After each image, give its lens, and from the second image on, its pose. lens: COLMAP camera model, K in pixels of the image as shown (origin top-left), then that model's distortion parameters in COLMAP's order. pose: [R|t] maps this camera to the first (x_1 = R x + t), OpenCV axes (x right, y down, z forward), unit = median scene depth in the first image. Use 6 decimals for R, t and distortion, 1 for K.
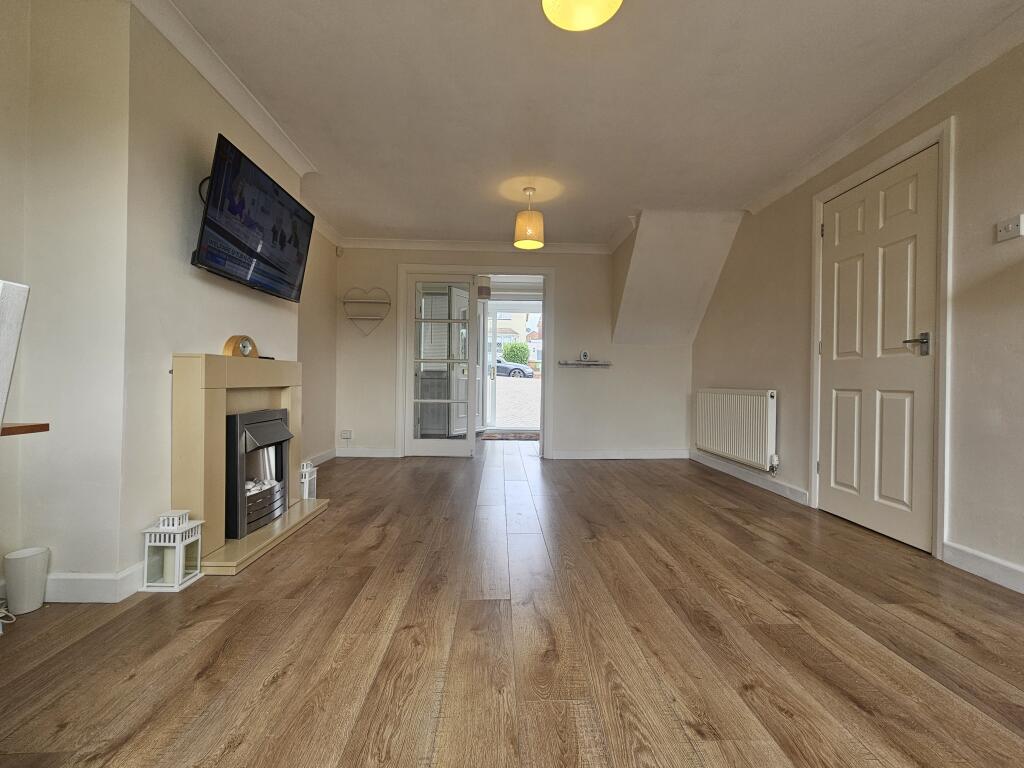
lens RADIAL K [[433.6, 0, 523.7], [0, 433.6, 382.5], [0, 0, 1]] dist [-0.001482, 0.000040]
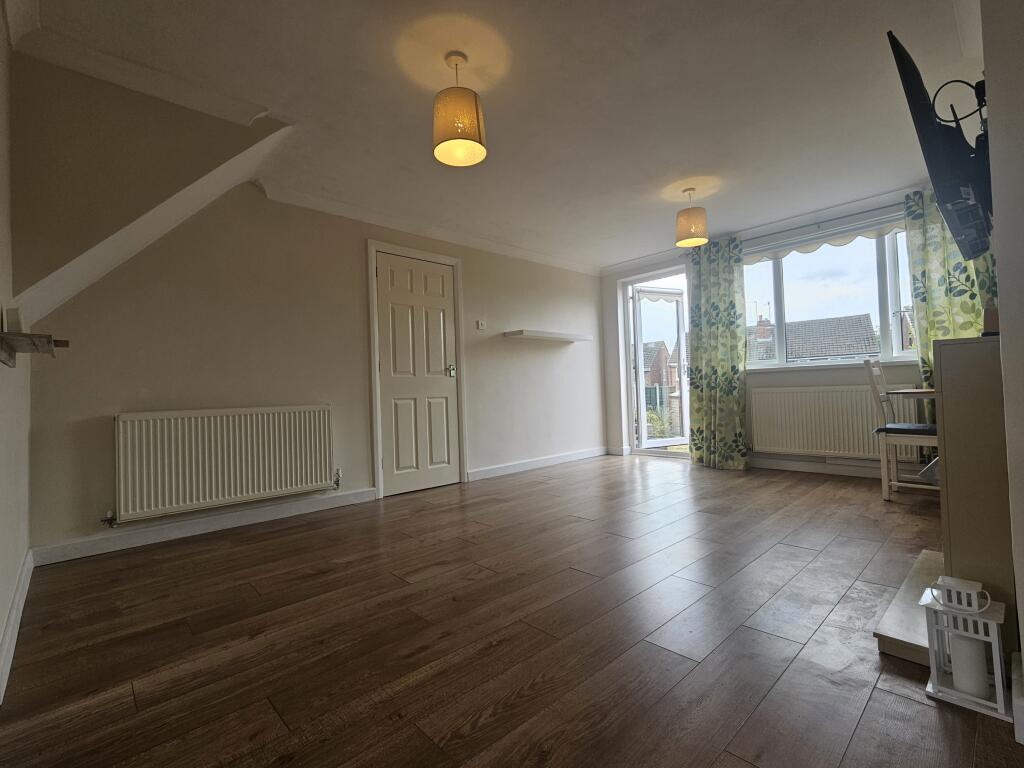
lens RADIAL K [[433.6, 0, 523.7], [0, 433.6, 382.5], [0, 0, 1]] dist [-0.001482, 0.000040]
pose [[-0.620489, 0.022354, 0.783897, -0.535659], [0.026123, 0.999628, -0.007828, -0.013245], [-0.783780, 0.015621, -0.620842, 1.435011]]
